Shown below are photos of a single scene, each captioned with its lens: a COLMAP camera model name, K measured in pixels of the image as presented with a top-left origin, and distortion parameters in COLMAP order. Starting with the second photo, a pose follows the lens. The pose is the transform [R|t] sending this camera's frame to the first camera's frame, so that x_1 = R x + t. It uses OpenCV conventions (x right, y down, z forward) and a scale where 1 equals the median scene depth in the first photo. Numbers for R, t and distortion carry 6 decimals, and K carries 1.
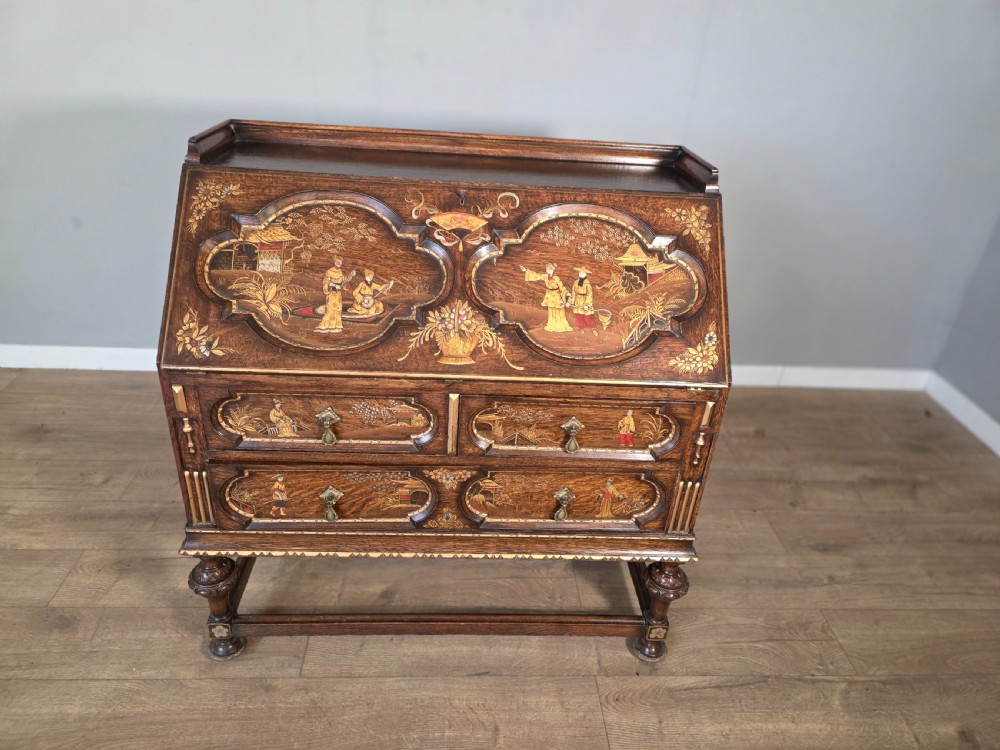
lens RADIAL K [[674.8, 0, 501.9], [0, 674.8, 364.6], [0, 0, 1]] dist [0.067513, -0.072649]
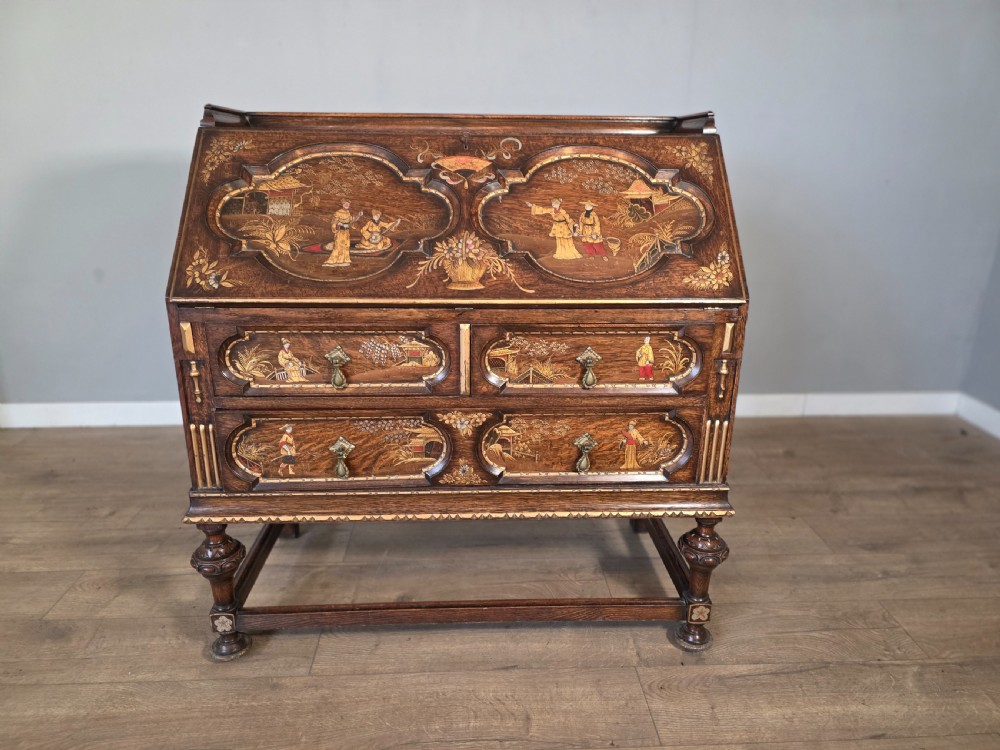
lens RADIAL K [[674.8, 0, 500.3], [0, 674.8, 374.9], [0, 0, 1]] dist [0.067513, -0.072649]
pose [[0.998480, -0.051291, -0.020182, -0.003431], [0.046838, 0.982578, -0.179852, 0.272439], [0.029055, 0.178633, 0.983487, 0.048514]]
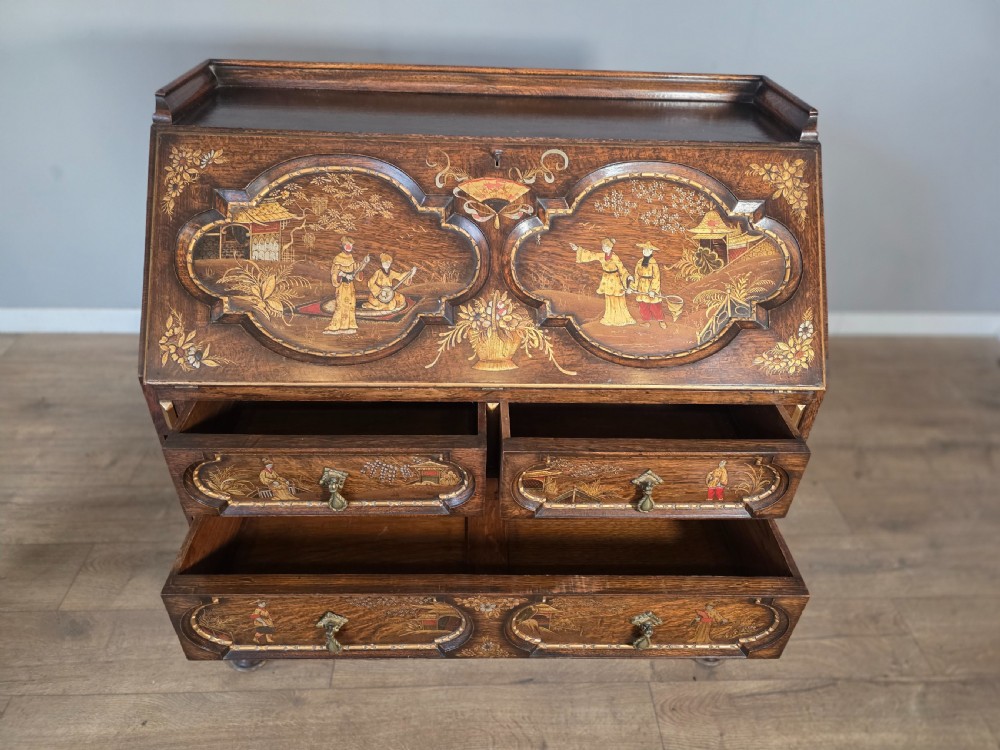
lens RADIAL K [[674.8, 0, 502.6], [0, 674.8, 374.1], [0, 0, 1]] dist [0.067513, -0.072649]
pose [[0.999512, -0.016744, -0.026372, -0.033674], [0.020074, 0.991109, 0.131529, -0.094169], [0.023935, -0.131994, 0.990962, 0.160929]]
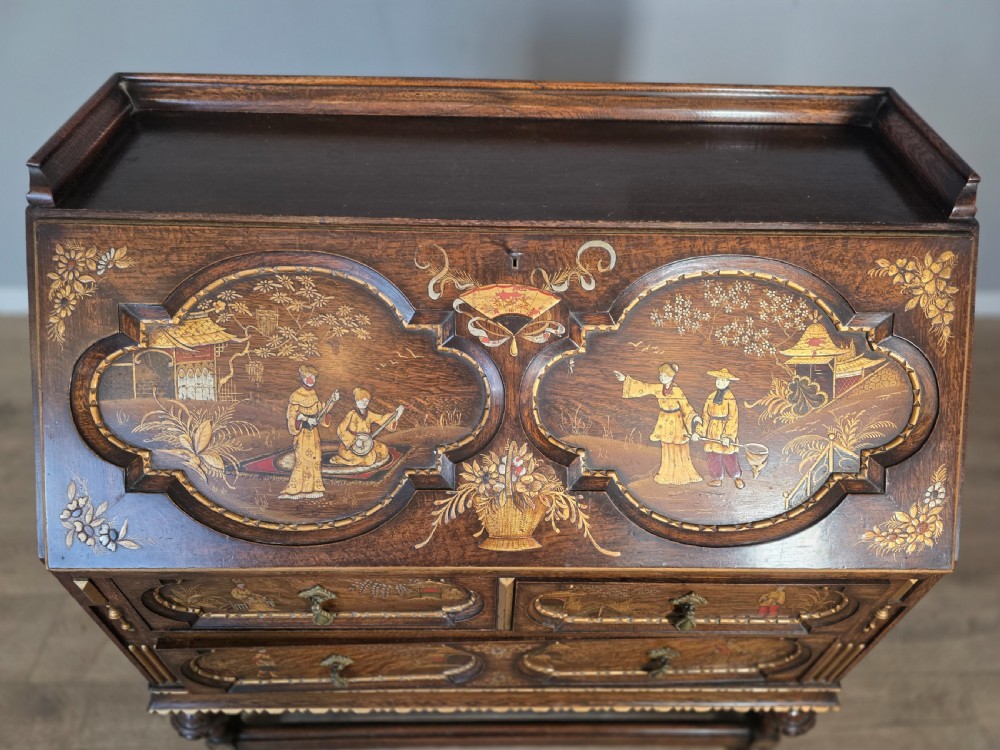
lens RADIAL K [[674.8, 0, 503.8], [0, 674.8, 374.3], [0, 0, 1]] dist [0.067513, -0.072649]
pose [[0.998611, -0.003114, -0.052599, -0.036642], [0.018302, 0.956596, 0.290842, -0.300999], [0.049410, -0.291401, 0.955324, 0.409311]]
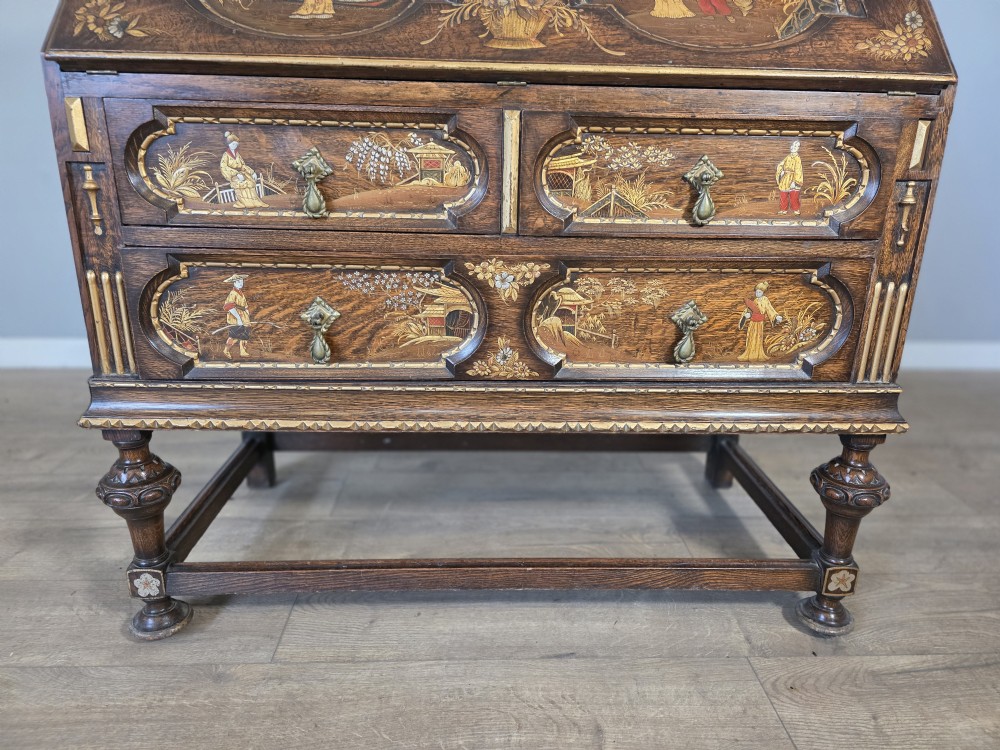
lens RADIAL K [[674.8, 0, 506.4], [0, 674.8, 375.0], [0, 0, 1]] dist [0.067513, -0.072649]
pose [[0.998943, -0.039792, -0.023010, -0.066303], [0.034810, 0.981809, -0.186654, 0.368414], [0.030019, 0.185656, 0.982156, 0.396677]]
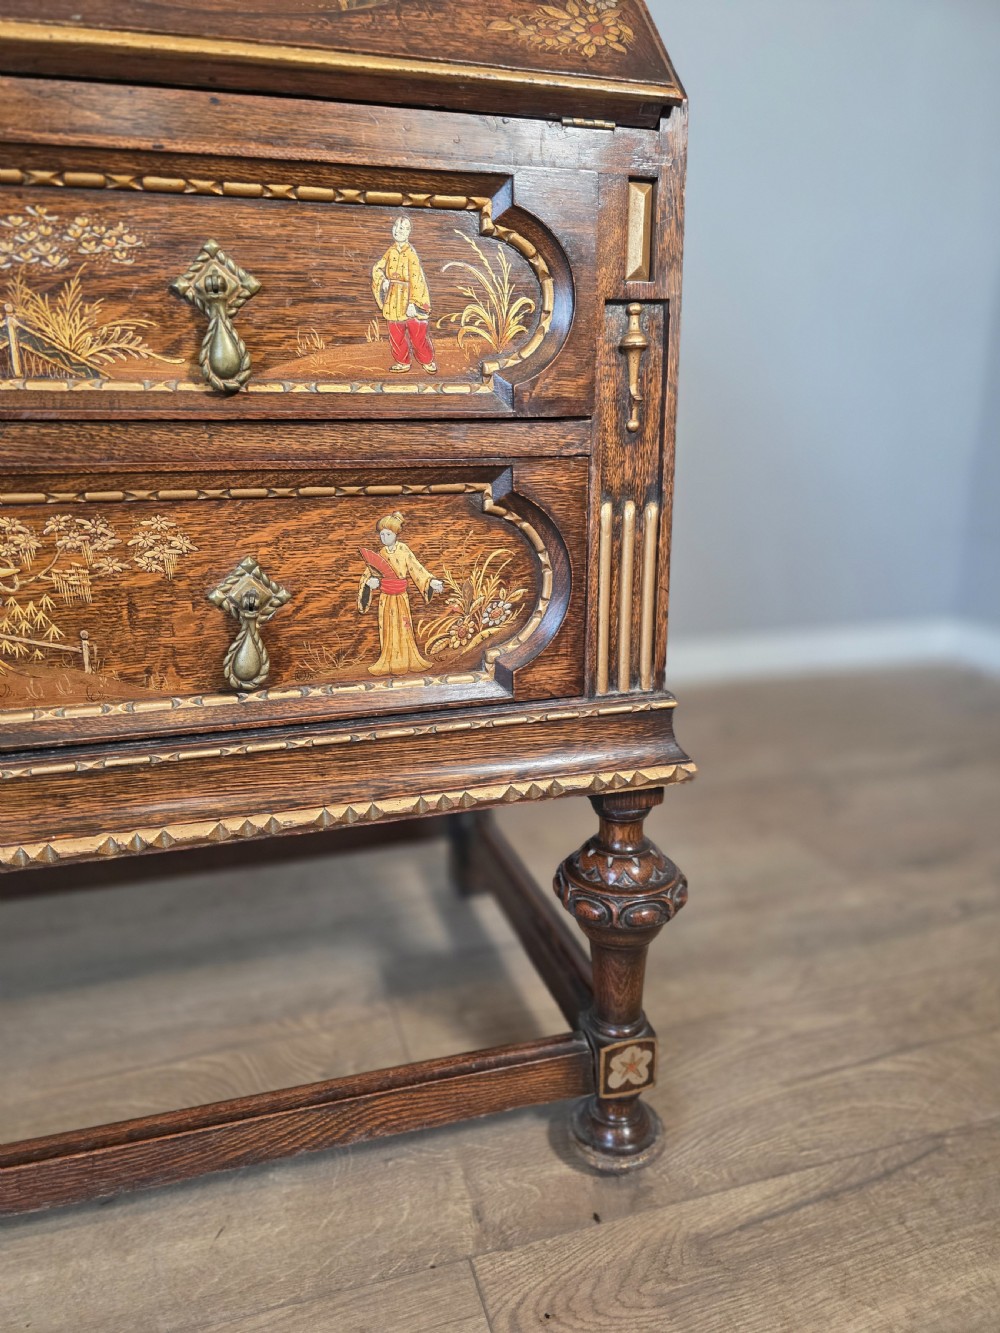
lens RADIAL K [[899.5, 0, 497.5], [0, 899.5, 674.6], [0, 0, 1]] dist [0.067513, -0.072649]
pose [[0.970248, -0.131685, 0.203167, 0.116388], [0.176643, 0.958899, -0.222059, 0.346727], [-0.165575, 0.251341, 0.953631, 0.624268]]
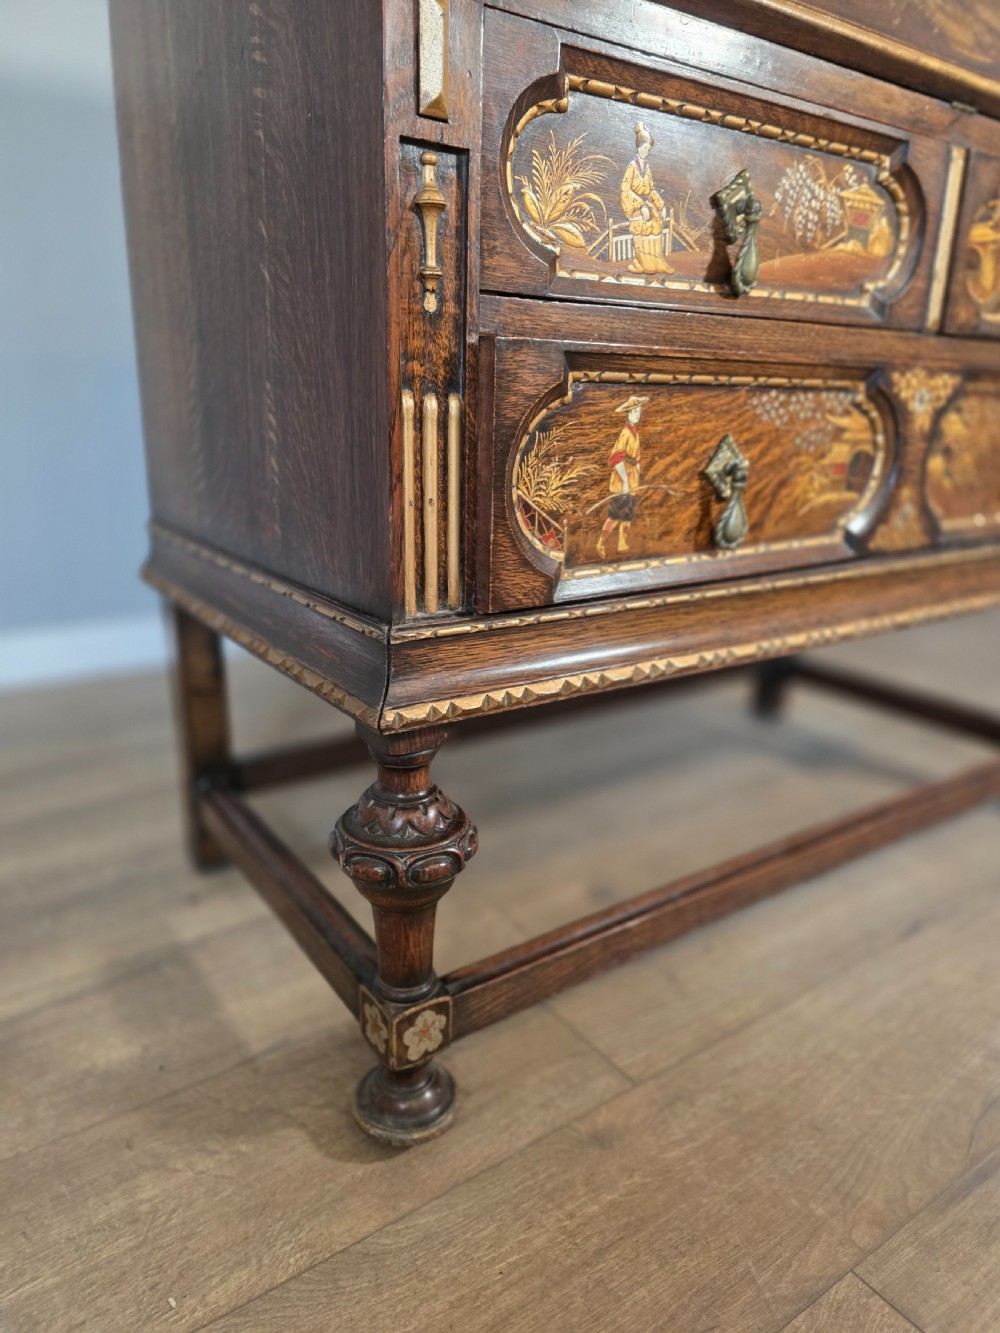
lens RADIAL K [[899.5, 0, 495.8], [0, 899.5, 679.4], [0, 0, 1]] dist [0.067513, -0.072649]
pose [[0.848039, -0.205914, 0.488291, -0.625075], [0.283514, 0.954757, -0.089768, 0.311455], [-0.447715, 0.214565, 0.868051, 0.645061]]
